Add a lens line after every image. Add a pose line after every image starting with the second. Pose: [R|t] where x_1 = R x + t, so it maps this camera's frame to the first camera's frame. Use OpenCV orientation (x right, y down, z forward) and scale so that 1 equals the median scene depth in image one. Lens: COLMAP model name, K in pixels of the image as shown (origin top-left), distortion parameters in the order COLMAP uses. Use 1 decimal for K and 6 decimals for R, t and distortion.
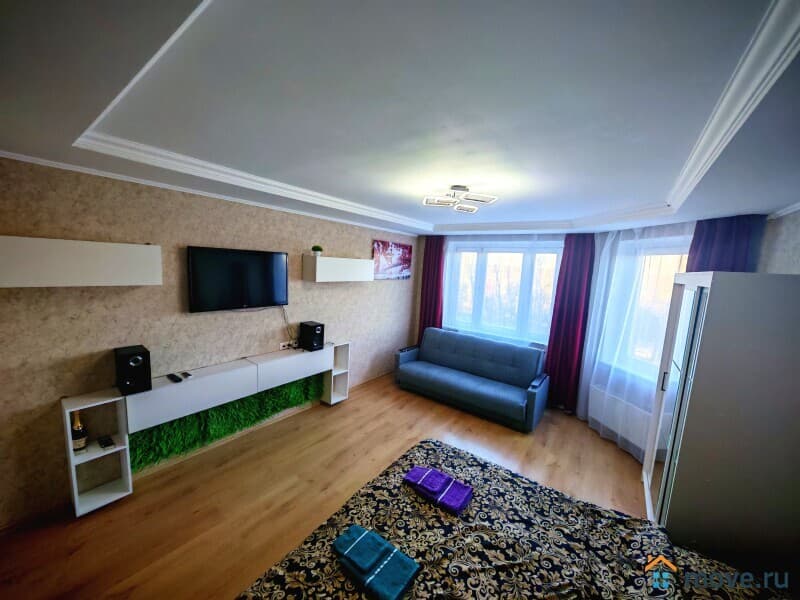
lens RADIAL K [[300.5, 0, 396.5], [0, 300.5, 303.0], [0, 0, 1]] dist [-0.002529, 0.001263]
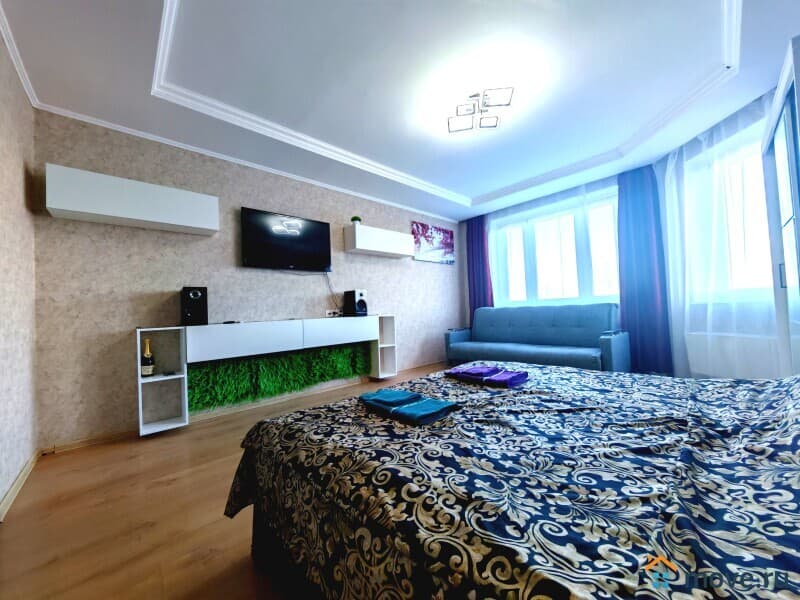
lens RADIAL K [[300.5, 0, 397.1], [0, 300.5, 307.2], [0, 0, 1]] dist [-0.002529, 0.001263]
pose [[0.978283, -0.099800, -0.181668, 0.044346], [0.069602, 0.983732, -0.165609, 0.357103], [0.195241, 0.149368, 0.969314, 0.057130]]
